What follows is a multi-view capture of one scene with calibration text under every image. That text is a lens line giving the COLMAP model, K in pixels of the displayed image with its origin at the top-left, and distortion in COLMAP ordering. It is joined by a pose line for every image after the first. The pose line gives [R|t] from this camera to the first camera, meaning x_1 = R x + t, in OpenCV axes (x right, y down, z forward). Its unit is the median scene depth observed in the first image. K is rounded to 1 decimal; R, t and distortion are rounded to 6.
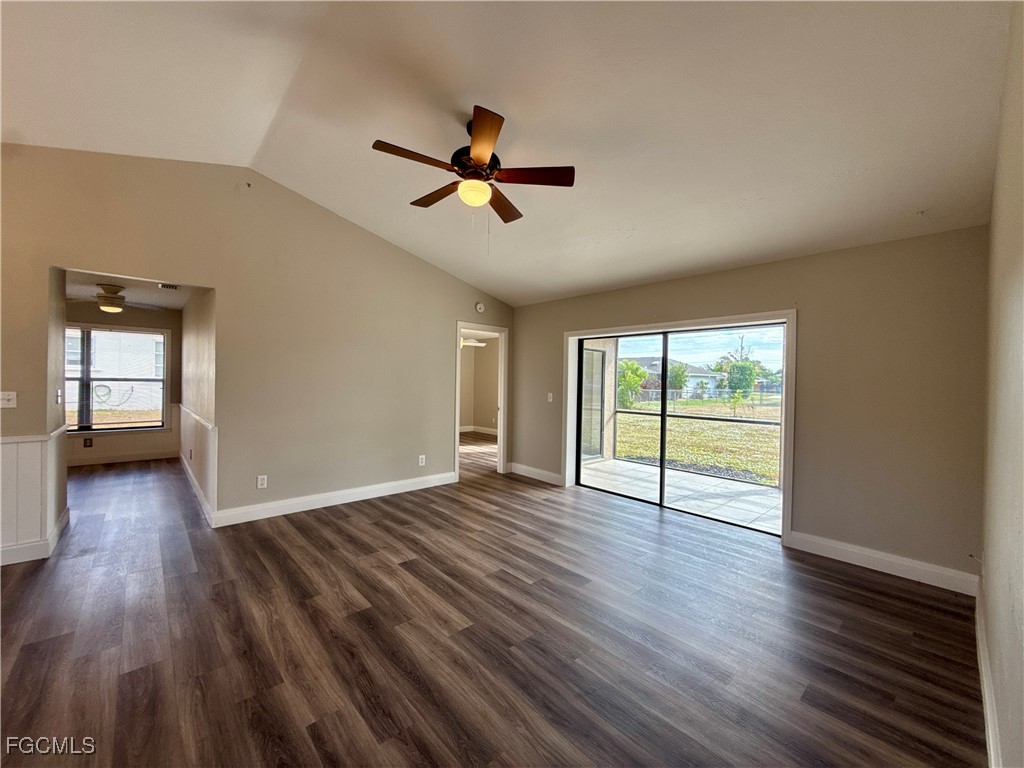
lens RADIAL K [[408.4, 0, 514.7], [0, 408.4, 387.3], [0, 0, 1]] dist [-0.002055, 0.001164]
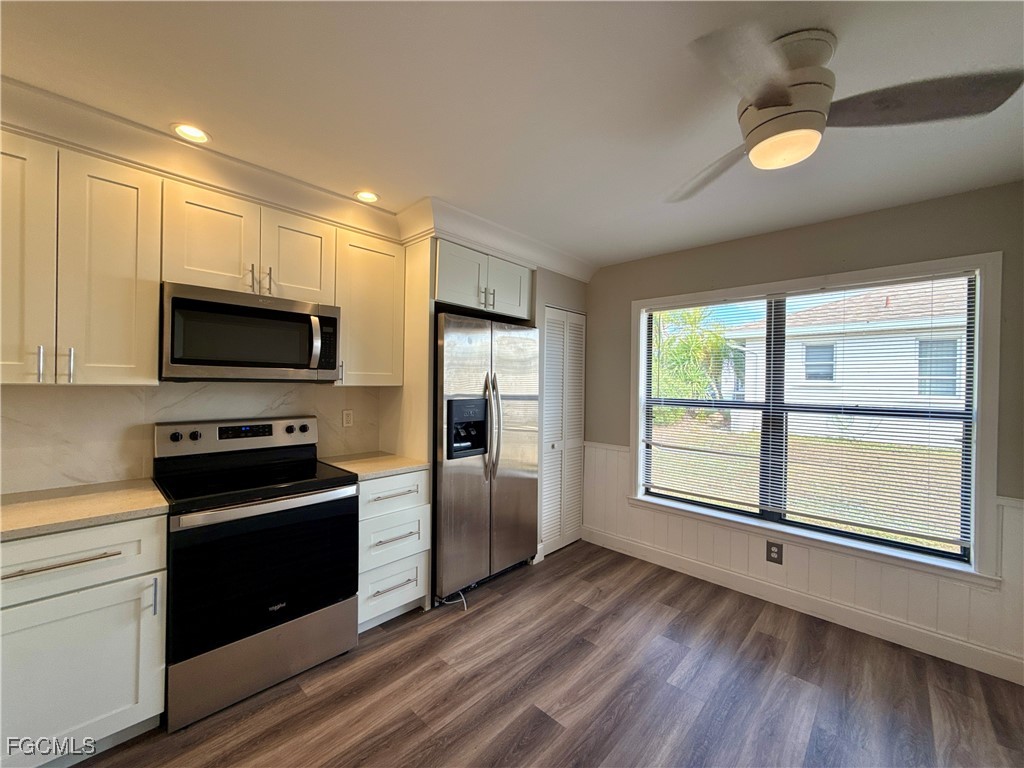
lens RADIAL K [[408.4, 0, 513.6], [0, 408.4, 383.9], [0, 0, 1]] dist [-0.002055, 0.001164]
pose [[0.077894, -0.014748, -0.996853, -1.174720], [-0.029757, 0.999411, -0.017111, -0.054997], [0.996517, 0.030996, 0.077409, 1.274736]]
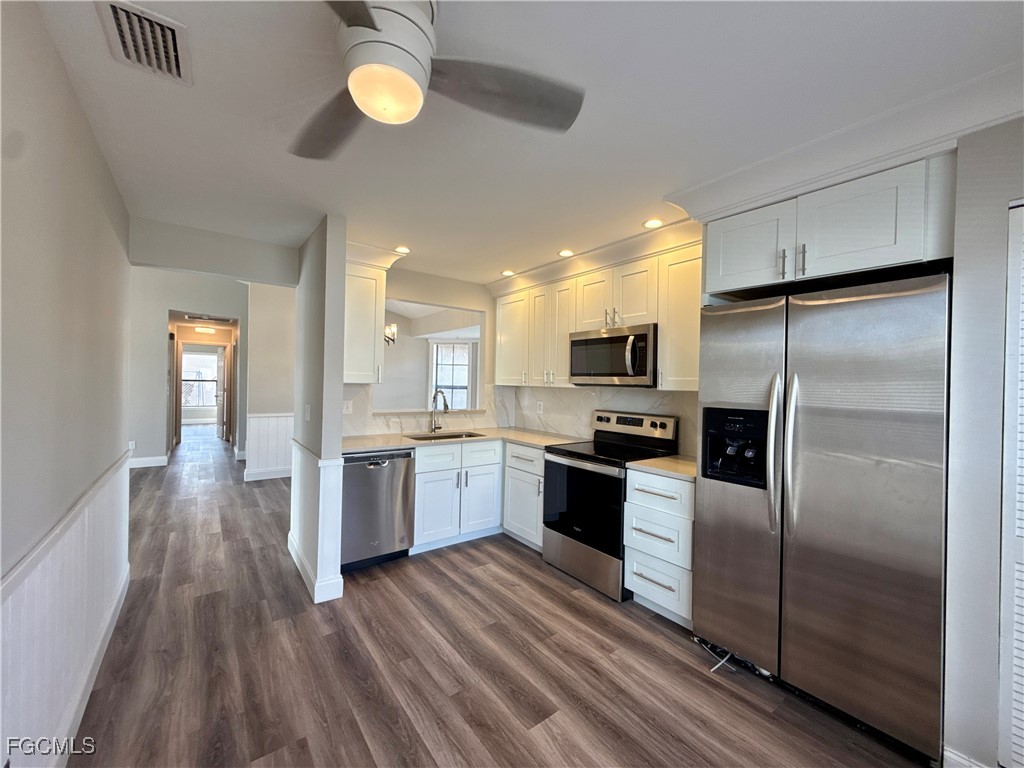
lens RADIAL K [[408.4, 0, 509.1], [0, 408.4, 385.7], [0, 0, 1]] dist [-0.002055, 0.001164]
pose [[-0.994709, -0.039762, 0.094721, -1.693371], [-0.037280, 0.998917, 0.027833, -0.076137], [-0.095725, 0.024154, -0.995115, 1.890759]]
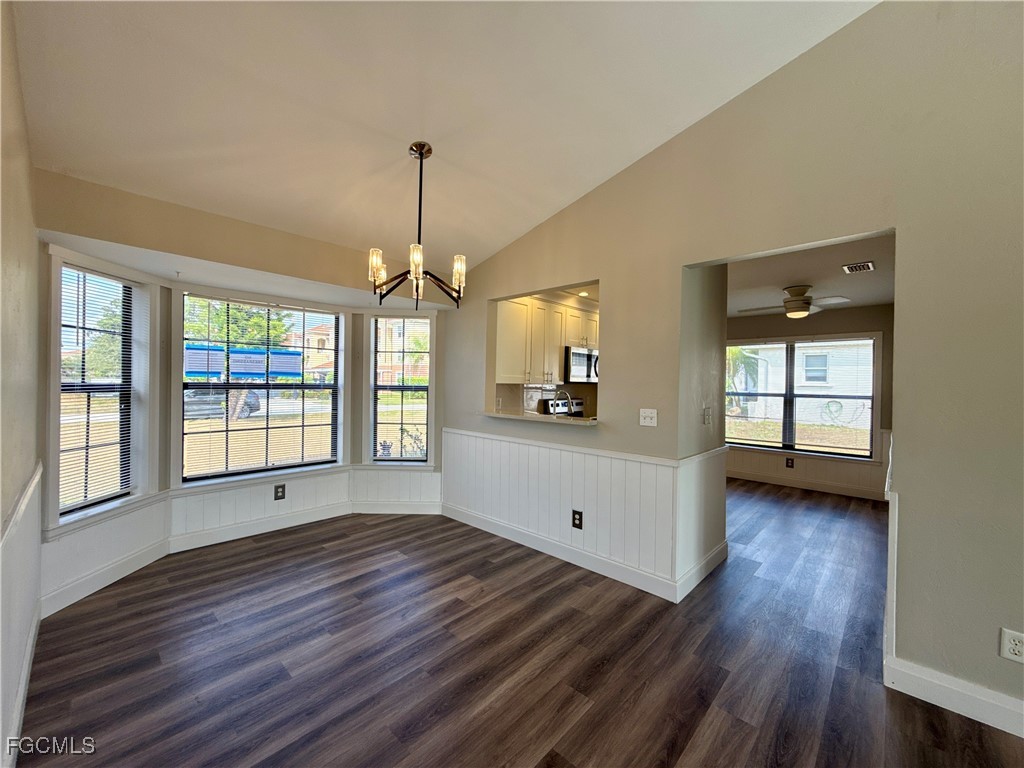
lens RADIAL K [[408.4, 0, 508.8], [0, 408.4, 382.9], [0, 0, 1]] dist [-0.002055, 0.001164]
pose [[0.069373, -0.016997, -0.997446, -0.277486], [-0.031498, 0.999319, -0.019220, -0.019067], [0.997093, 0.032751, 0.068790, 0.528830]]
